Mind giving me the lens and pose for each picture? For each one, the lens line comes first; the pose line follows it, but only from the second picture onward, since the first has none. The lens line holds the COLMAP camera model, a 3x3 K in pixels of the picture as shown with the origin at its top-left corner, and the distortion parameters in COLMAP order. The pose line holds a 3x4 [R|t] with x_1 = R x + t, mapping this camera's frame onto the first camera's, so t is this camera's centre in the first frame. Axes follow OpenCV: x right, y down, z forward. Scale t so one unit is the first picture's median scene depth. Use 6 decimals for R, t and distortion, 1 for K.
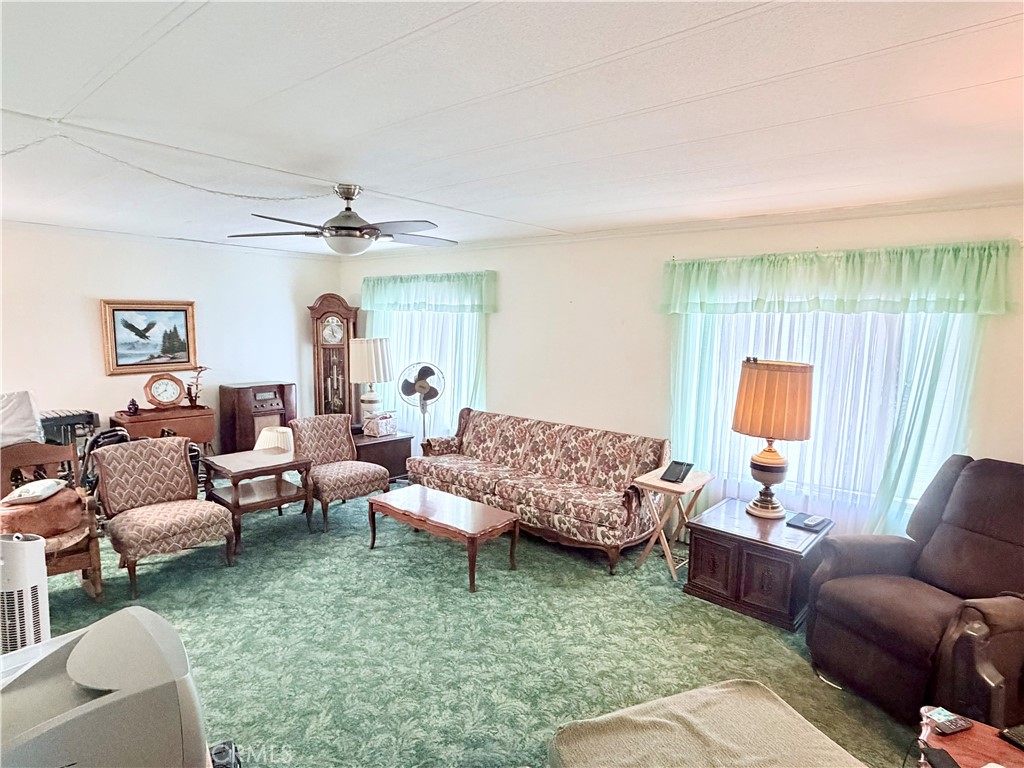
lens RADIAL K [[563.0, 0, 513.0], [0, 563.0, 391.5], [0, 0, 1]] dist [-0.002354, -0.002162]
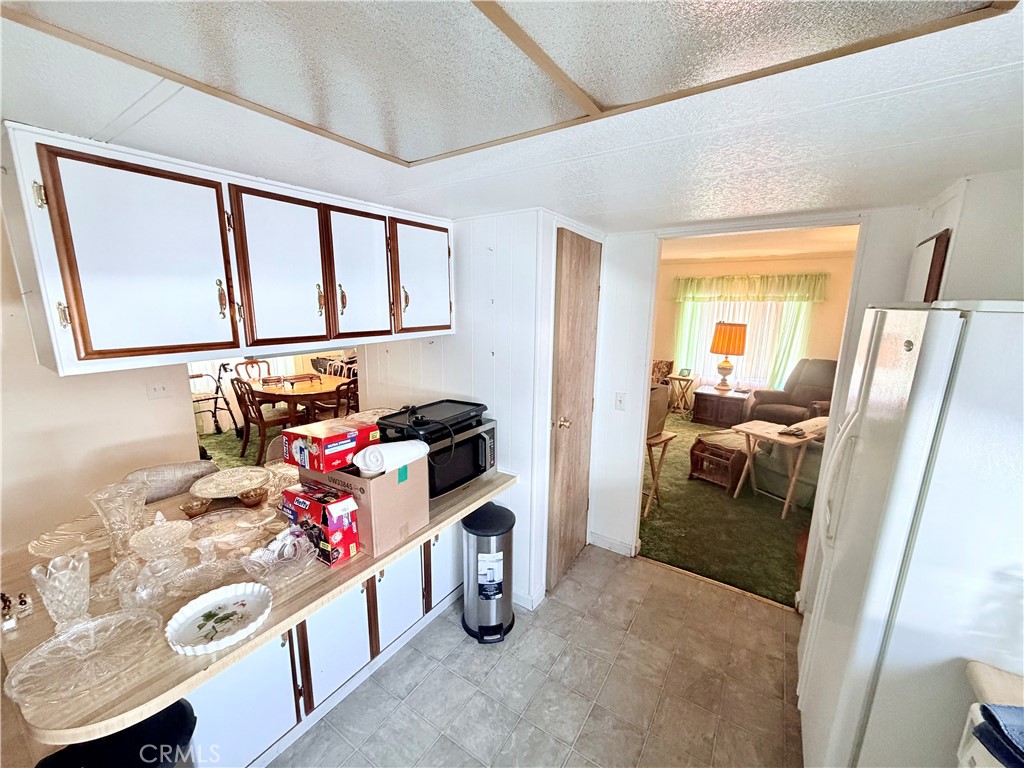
lens RADIAL K [[418.9, 0, 503.3], [0, 418.9, 392.3], [0, 0, 1]] dist [-0.002878, -0.000149]
pose [[0.999083, -0.027355, 0.032943, -0.503809], [0.024405, 0.995924, 0.086829, 0.055787], [-0.035184, -0.085945, 0.995678, -0.678457]]
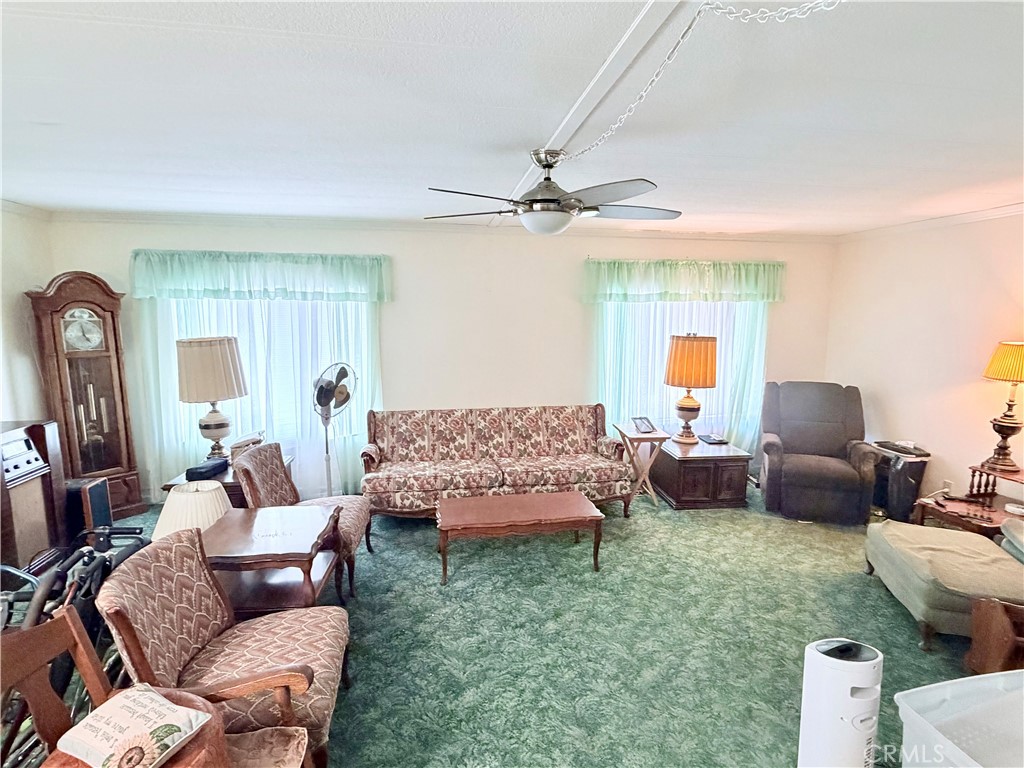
lens RADIAL K [[512.0, 0, 512.5], [0, 512.0, 386.3], [0, 0, 1]] dist [0.003061, 0.000516]
pose [[0.651250, -0.126244, 0.748289, -0.768451], [0.105810, 0.991539, 0.075194, -0.064955], [-0.751451, 0.030206, 0.659098, 0.440580]]
